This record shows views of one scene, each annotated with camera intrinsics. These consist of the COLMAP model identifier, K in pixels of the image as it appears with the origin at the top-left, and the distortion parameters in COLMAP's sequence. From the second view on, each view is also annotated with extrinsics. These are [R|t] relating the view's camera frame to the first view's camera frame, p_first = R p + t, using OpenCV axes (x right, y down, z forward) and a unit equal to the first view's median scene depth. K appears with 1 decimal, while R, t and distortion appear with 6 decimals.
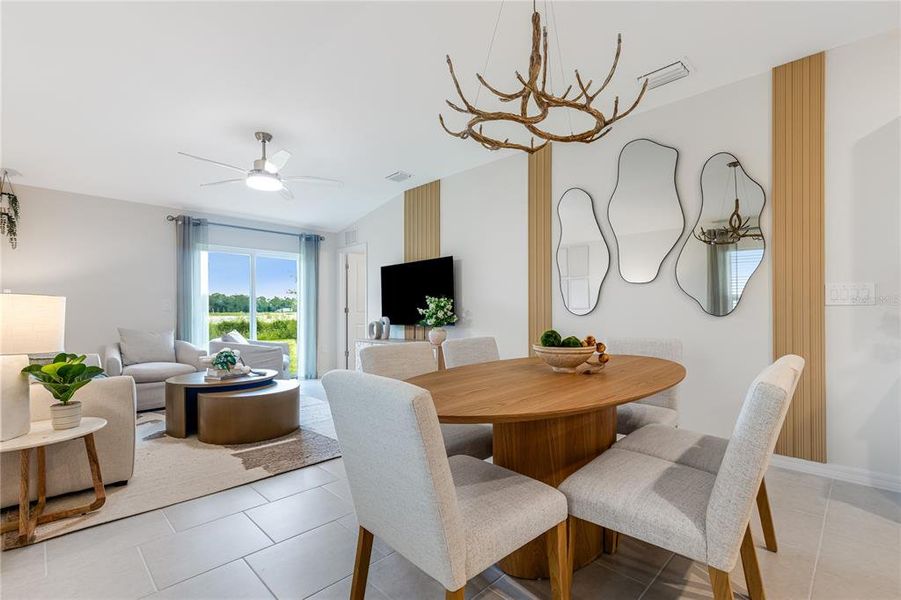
lens RADIAL K [[405.5, 0, 456.2], [0, 405.5, 314.5], [0, 0, 1]] dist [-0.001074, -0.000185]
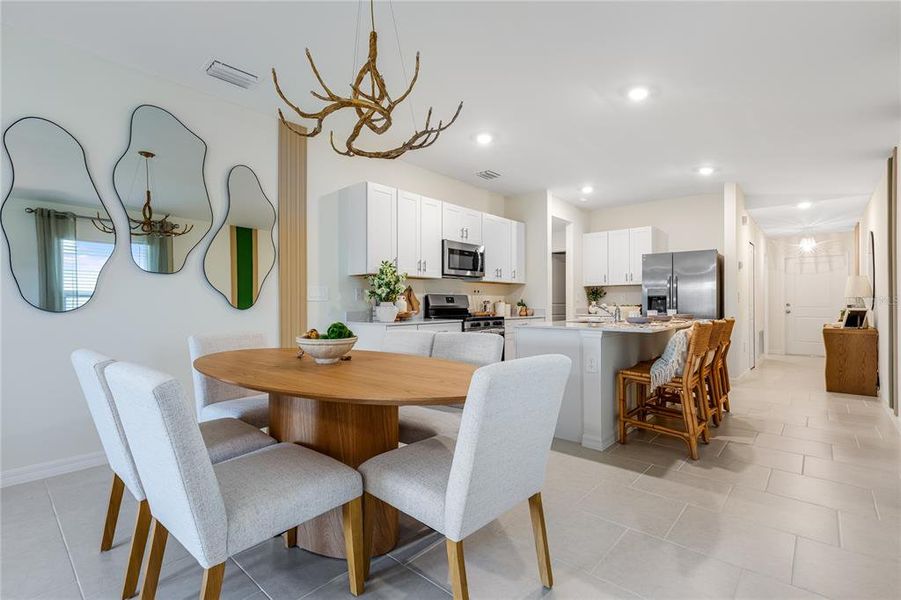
lens RADIAL K [[414.3, 0, 450.5], [0, 414.3, 300.0], [0, 0, 1]] dist [0.001429, -0.000145]
pose [[-0.038870, 0.009244, 0.999202, -0.299929], [0.012250, 0.999886, -0.008774, -0.001089], [-0.999169, 0.011899, -0.038979, 0.271194]]
